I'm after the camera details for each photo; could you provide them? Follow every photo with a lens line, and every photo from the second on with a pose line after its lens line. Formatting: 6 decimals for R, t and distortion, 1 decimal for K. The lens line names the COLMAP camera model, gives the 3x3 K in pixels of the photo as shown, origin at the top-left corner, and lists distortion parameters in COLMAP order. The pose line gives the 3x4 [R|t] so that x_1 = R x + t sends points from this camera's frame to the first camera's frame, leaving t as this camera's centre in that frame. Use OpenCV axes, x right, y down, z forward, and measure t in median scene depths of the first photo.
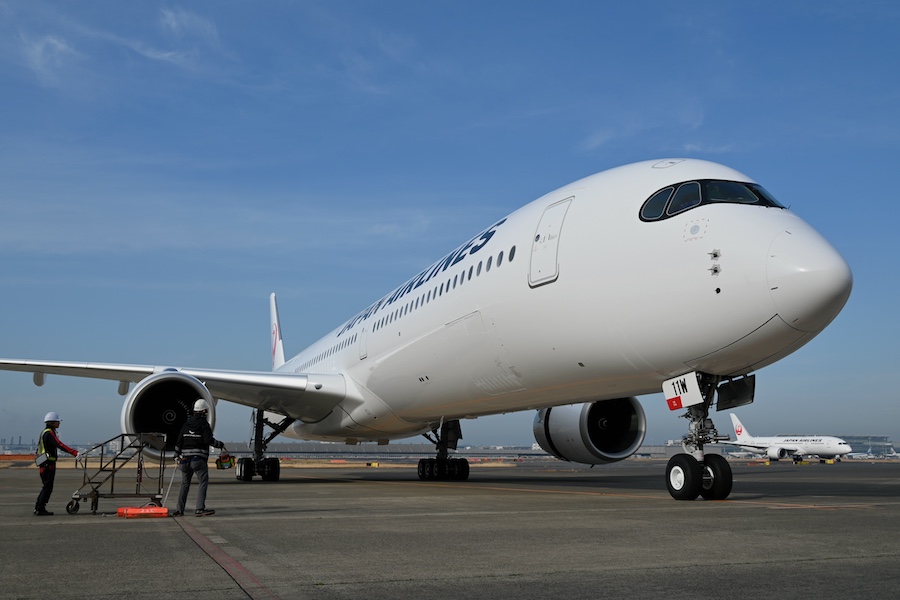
lens RADIAL K [[910.8, 0, 447.7], [0, 910.8, 302.1], [0, 0, 1]] dist [-0.016098, 0.000000]
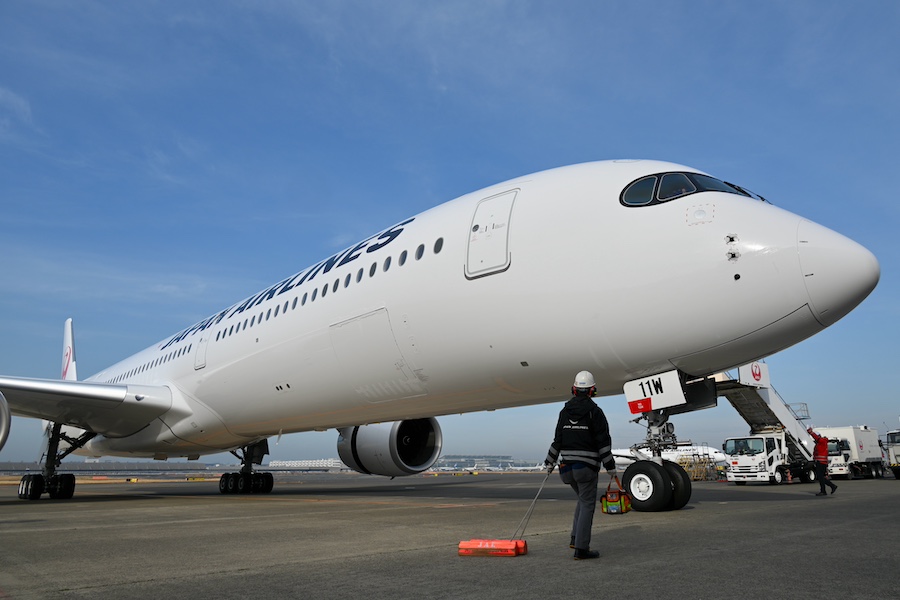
lens RADIAL K [[645.6, 0, 475.7], [0, 645.6, 263.3], [0, 0, 1]] dist [-0.010496, -0.006824]
pose [[0.921889, 0.107094, 0.372359, -0.068429], [-0.052563, 0.986726, -0.153655, 0.031827], [-0.383872, 0.122080, 0.915281, 0.182144]]
